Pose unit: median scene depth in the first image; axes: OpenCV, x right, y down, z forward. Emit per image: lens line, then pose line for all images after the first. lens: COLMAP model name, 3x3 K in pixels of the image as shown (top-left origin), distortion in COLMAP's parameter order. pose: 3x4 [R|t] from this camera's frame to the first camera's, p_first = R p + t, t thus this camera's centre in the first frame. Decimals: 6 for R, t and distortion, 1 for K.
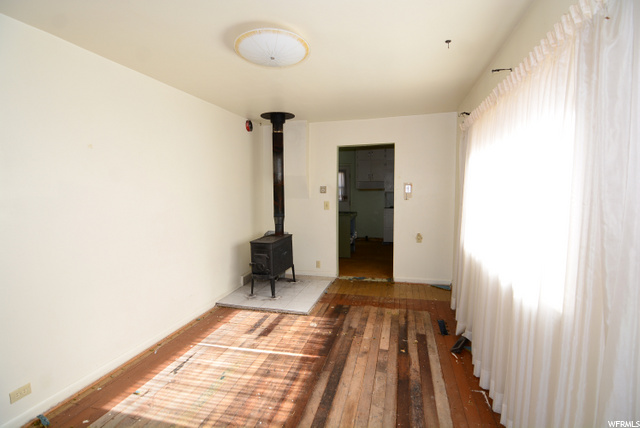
lens RADIAL K [[304.0, 0, 320.0], [0, 304.0, 214.0], [0, 0, 1]] dist [-0.002361, -0.017700]
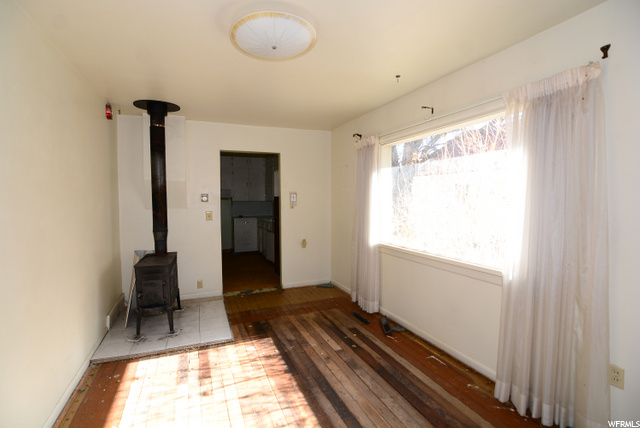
lens RADIAL K [[304.0, 0, 320.0], [0, 304.0, 214.0], [0, 0, 1]] dist [-0.002361, -0.017700]
pose [[0.801286, -0.025188, 0.597751, -0.308649], [0.044198, 0.998875, -0.017158, -0.004687], [-0.596646, 0.040168, 0.801499, 0.123144]]
